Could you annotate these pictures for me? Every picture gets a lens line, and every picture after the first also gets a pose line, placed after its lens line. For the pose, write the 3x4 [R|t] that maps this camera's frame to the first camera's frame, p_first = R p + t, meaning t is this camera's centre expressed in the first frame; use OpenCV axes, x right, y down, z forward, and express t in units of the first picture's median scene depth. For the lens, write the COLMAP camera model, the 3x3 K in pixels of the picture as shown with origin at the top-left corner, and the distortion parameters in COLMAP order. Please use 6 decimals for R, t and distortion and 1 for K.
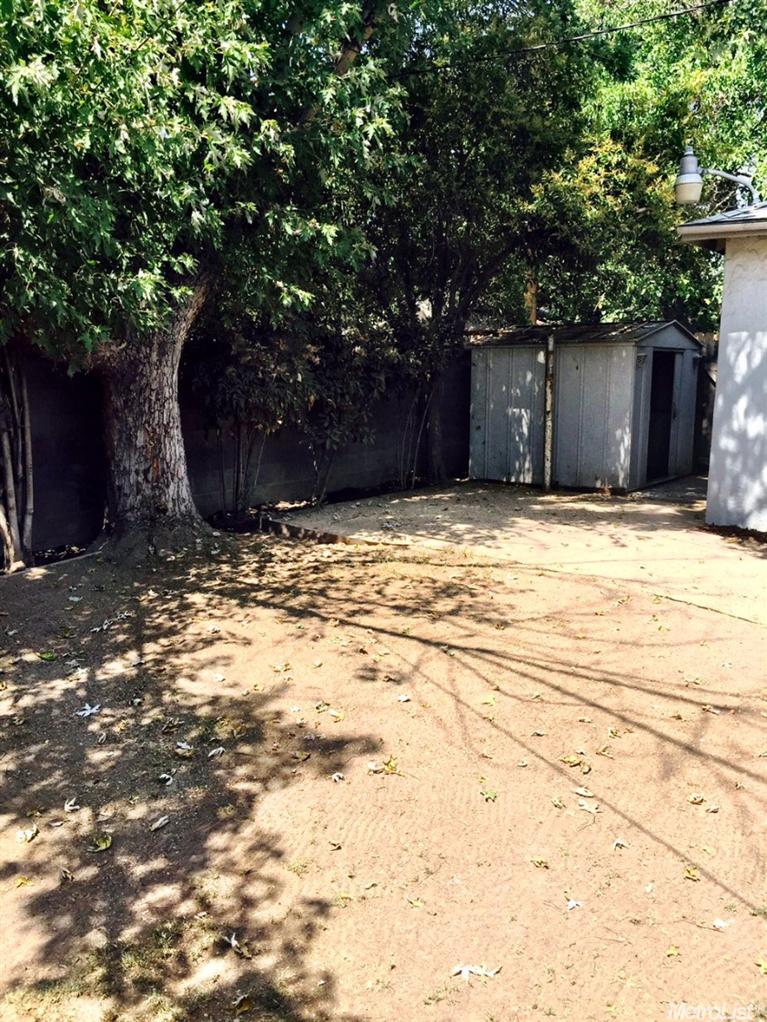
lens RADIAL K [[871.7, 0, 383.5], [0, 871.7, 511.0], [0, 0, 1]] dist [0.049085, 0.004031]
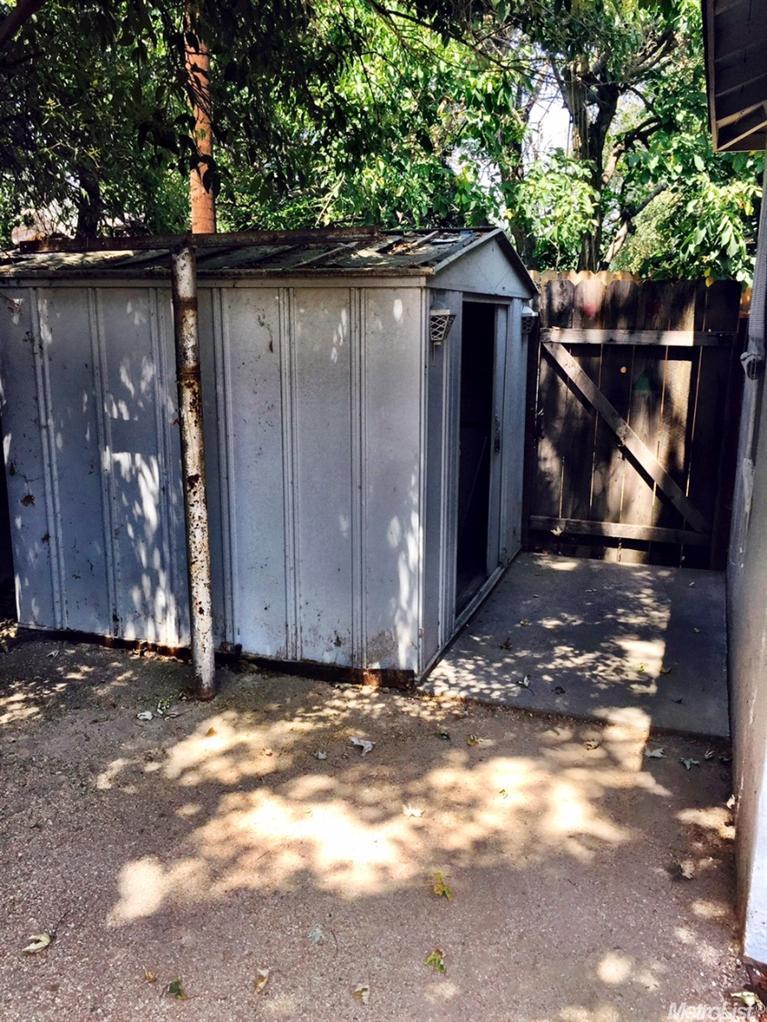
lens RADIAL K [[871.7, 0, 383.5], [0, 871.7, 511.0], [0, 0, 1]] dist [0.049085, 0.004031]
pose [[0.956304, -0.064436, 0.285186, 0.160516], [0.048470, 0.996855, 0.062701, -0.118079], [-0.288330, -0.046139, 0.956419, 0.645454]]
